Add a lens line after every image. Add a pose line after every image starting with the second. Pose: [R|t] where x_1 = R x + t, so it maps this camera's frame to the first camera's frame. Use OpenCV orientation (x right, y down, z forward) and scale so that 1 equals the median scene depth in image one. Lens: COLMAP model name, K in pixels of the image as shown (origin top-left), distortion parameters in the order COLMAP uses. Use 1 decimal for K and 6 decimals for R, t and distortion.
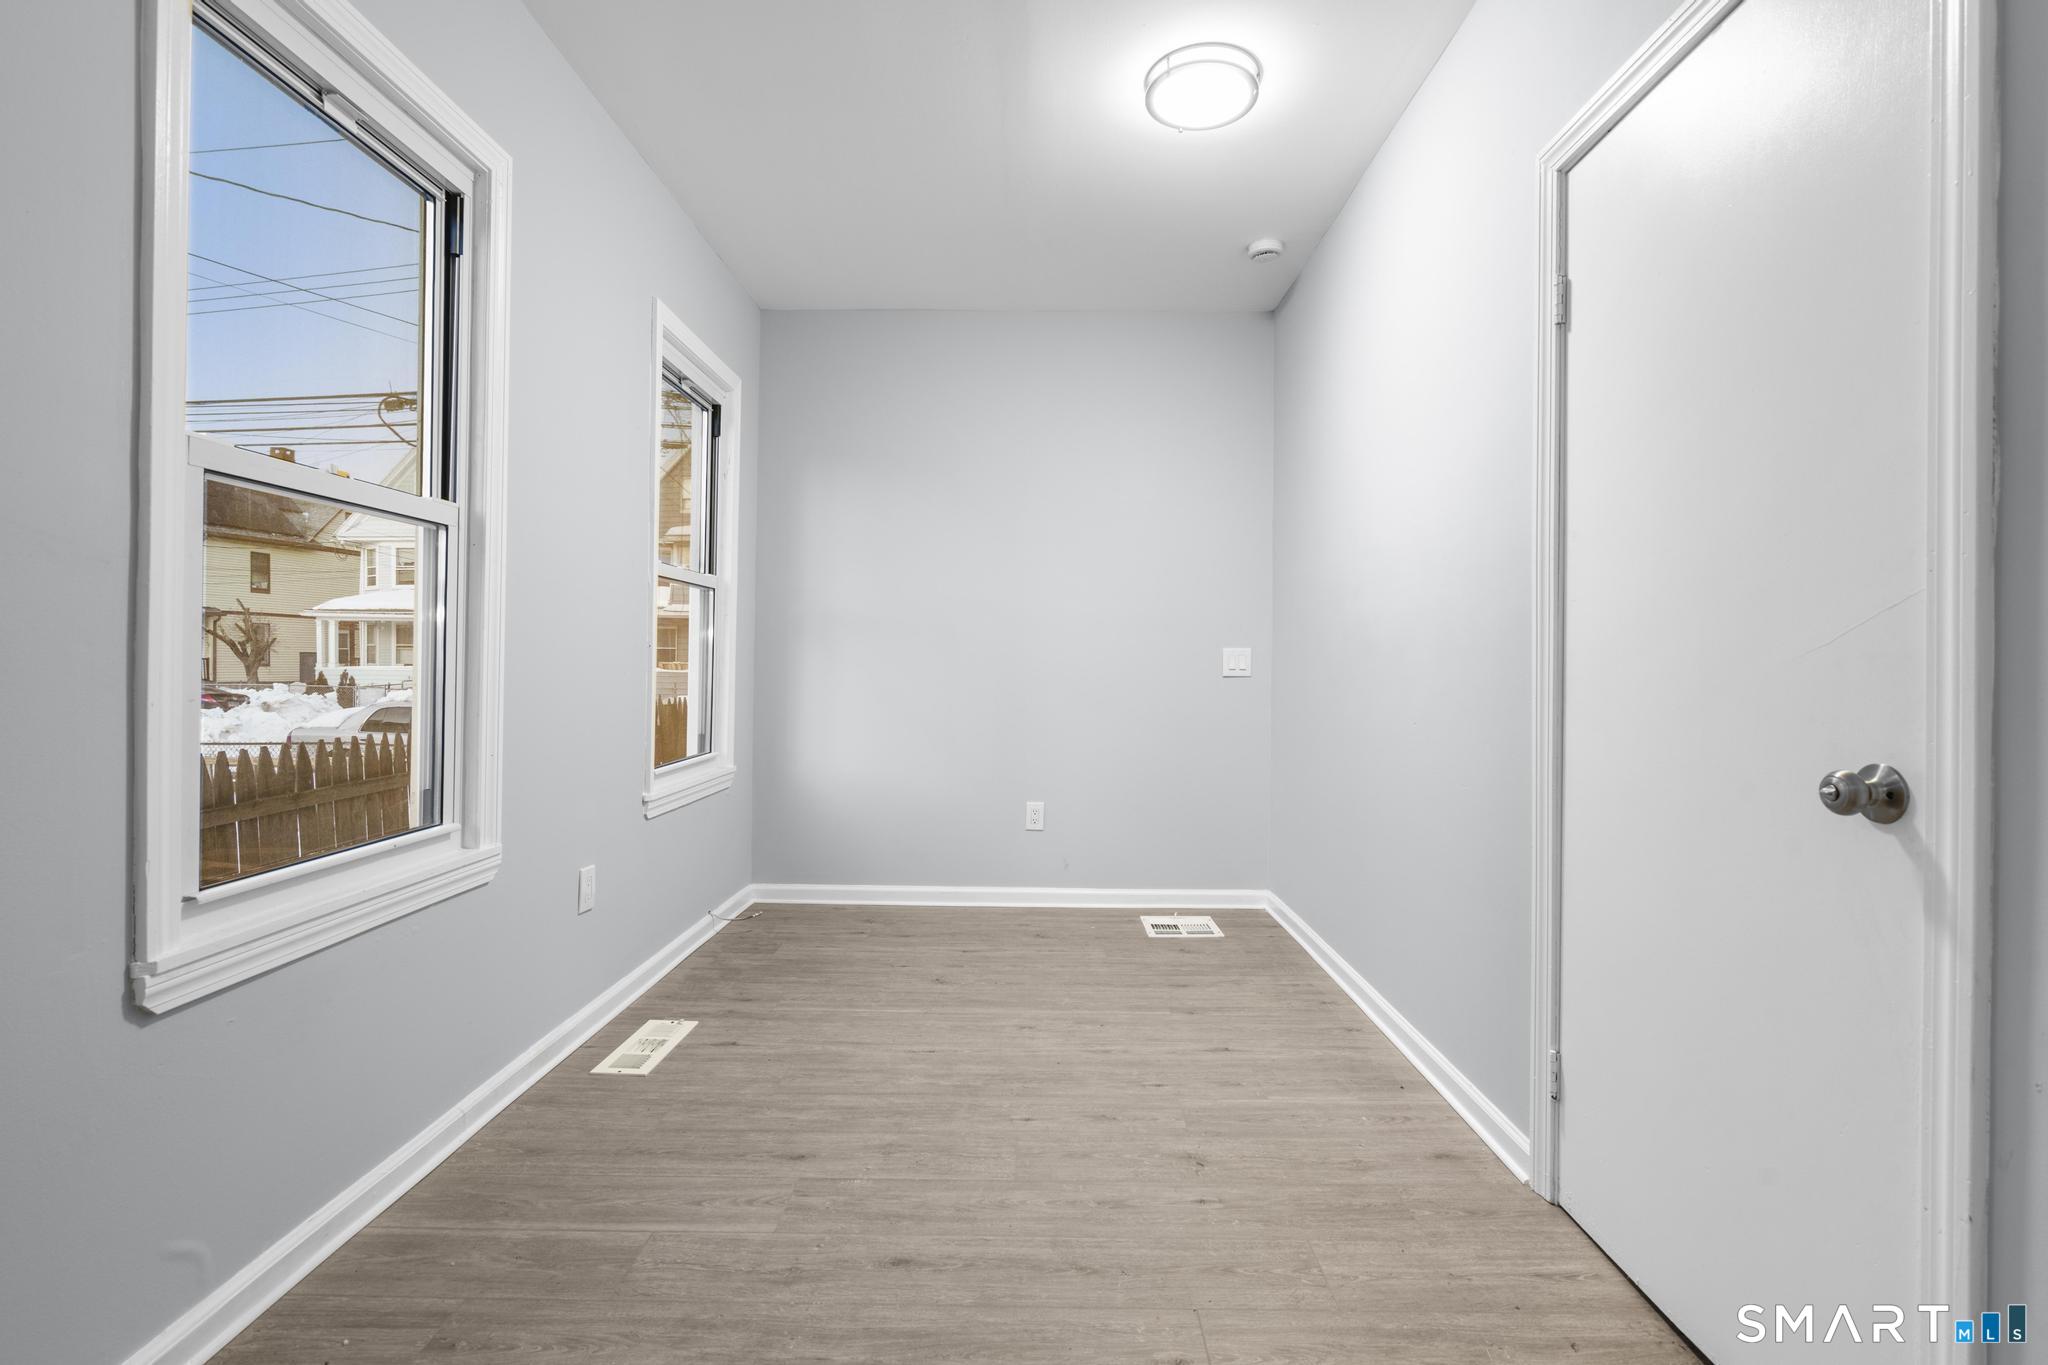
lens RADIAL K [[920.4, 0, 1022.9], [0, 920.4, 671.0], [0, 0, 1]] dist [-0.005214, 0.002869]
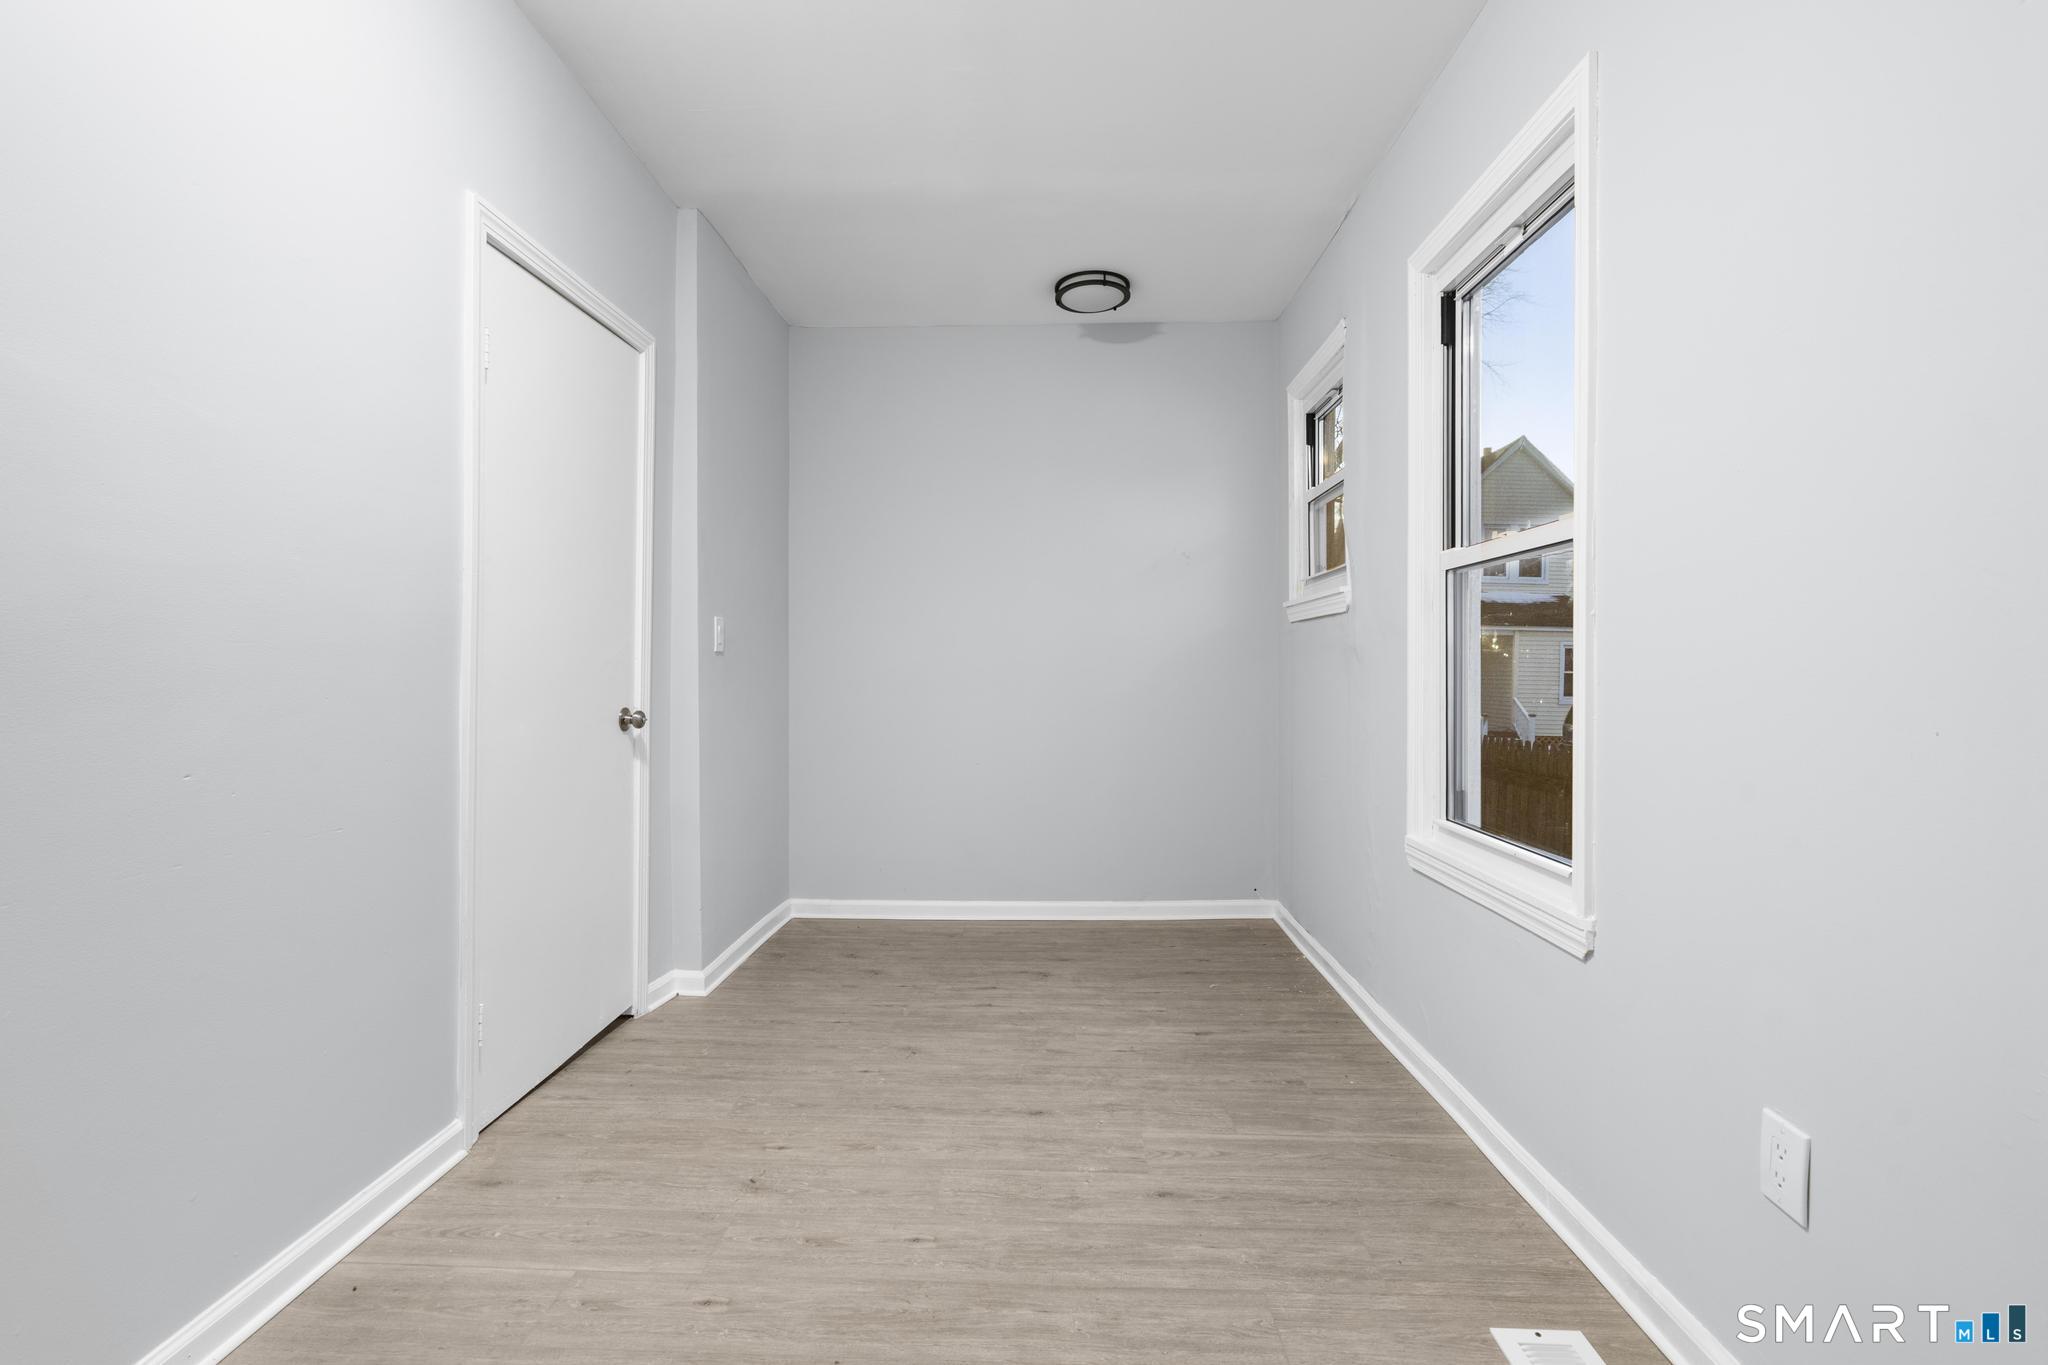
lens RADIAL K [[920.4, 0, 1025.2], [0, 920.4, 676.3], [0, 0, 1]] dist [-0.005214, 0.002869]
pose [[-0.999732, -0.021085, 0.009607, -0.097533], [-0.020915, 0.999630, 0.017399, -0.028085], [-0.009970, 0.017193, -0.999802, 1.979889]]
